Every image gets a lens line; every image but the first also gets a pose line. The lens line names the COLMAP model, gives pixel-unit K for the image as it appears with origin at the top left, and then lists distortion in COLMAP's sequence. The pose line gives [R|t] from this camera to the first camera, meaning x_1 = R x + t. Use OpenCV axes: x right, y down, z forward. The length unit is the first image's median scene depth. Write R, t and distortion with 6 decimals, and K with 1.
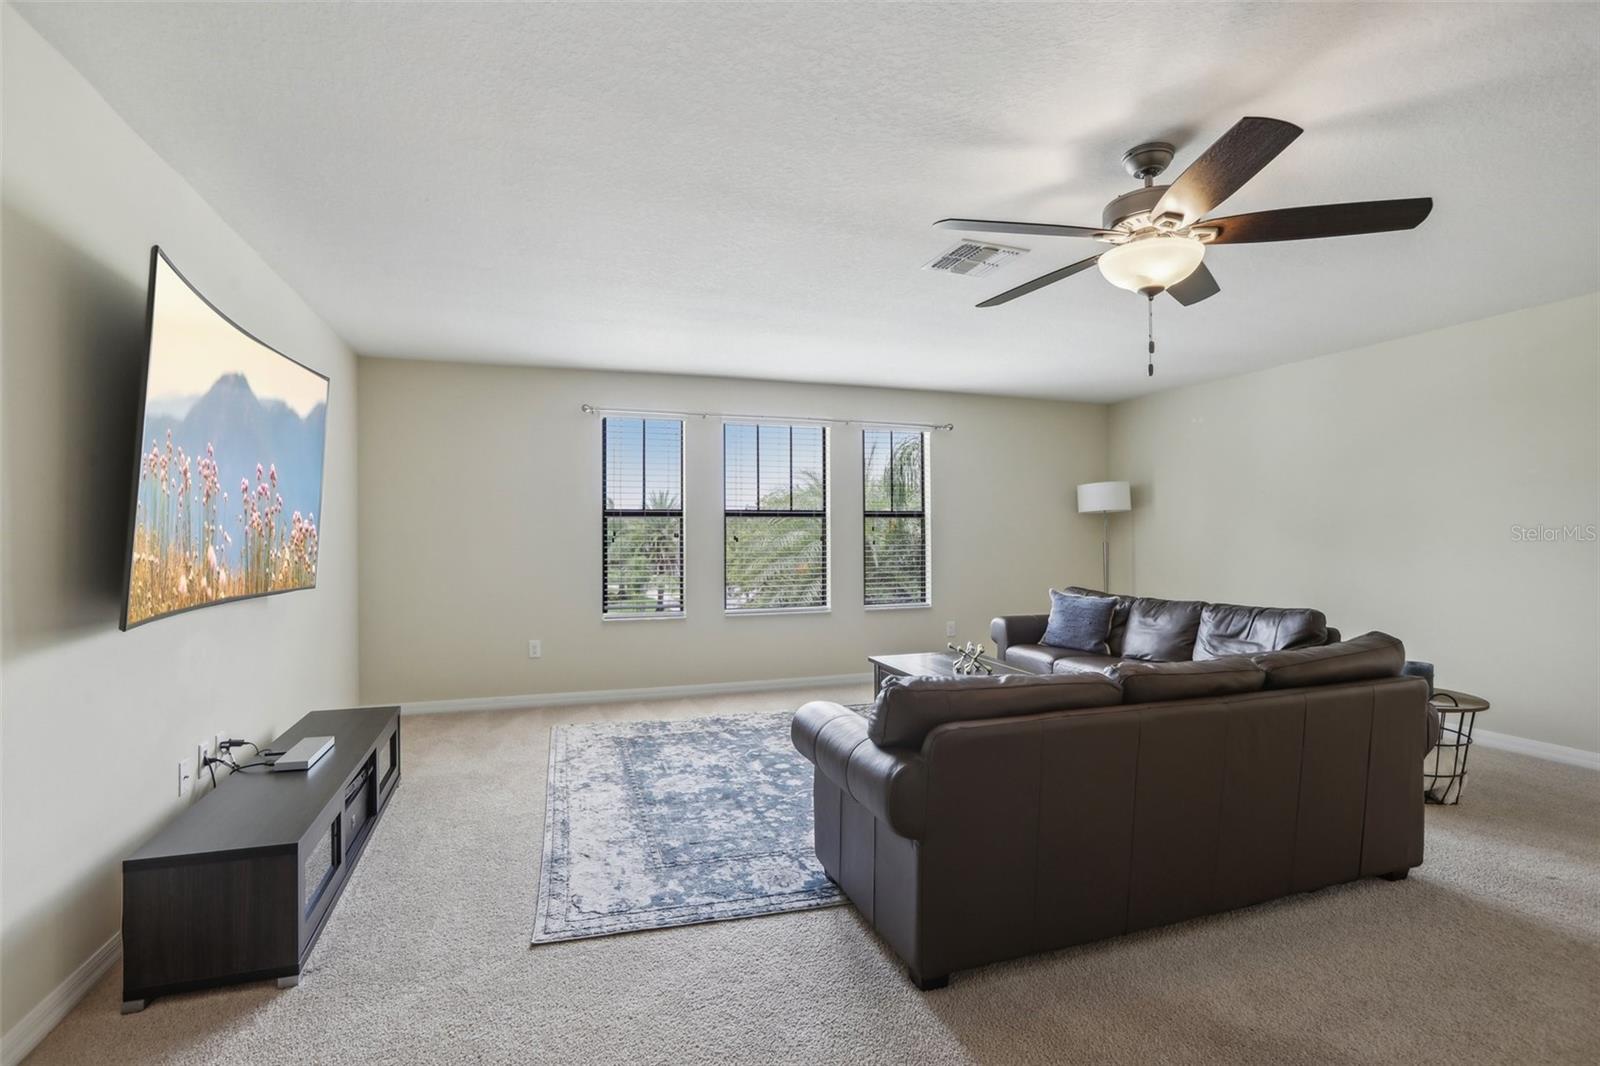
lens RADIAL K [[741.7, 0, 758.1], [0, 741.7, 538.7], [0, 0, 1]] dist [-0.016993, 0.000630]
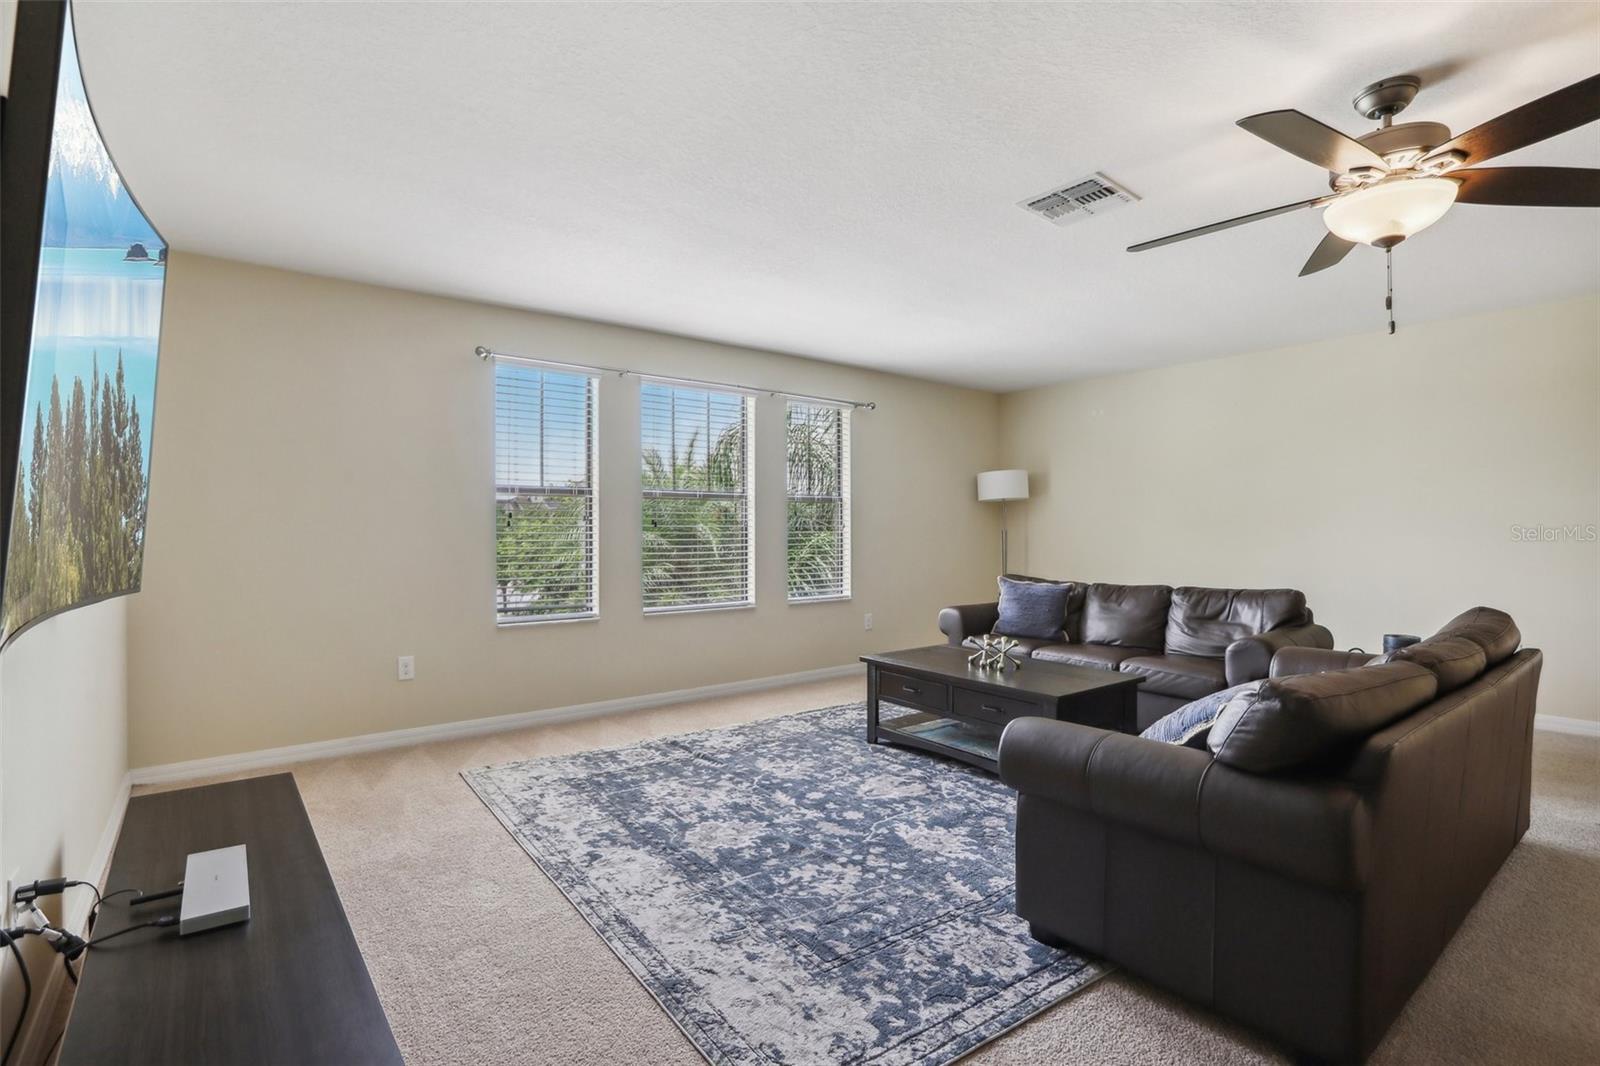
lens RADIAL K [[753.5, 0, 776.4], [0, 753.5, 538.6], [0, 0, 1]] dist [-0.042942, 0.019580]
pose [[0.936562, 0.004814, 0.350469, -0.293293], [-0.007392, 0.999955, 0.006019, 0.019415], [-0.350424, -0.008228, 0.936555, 0.240334]]
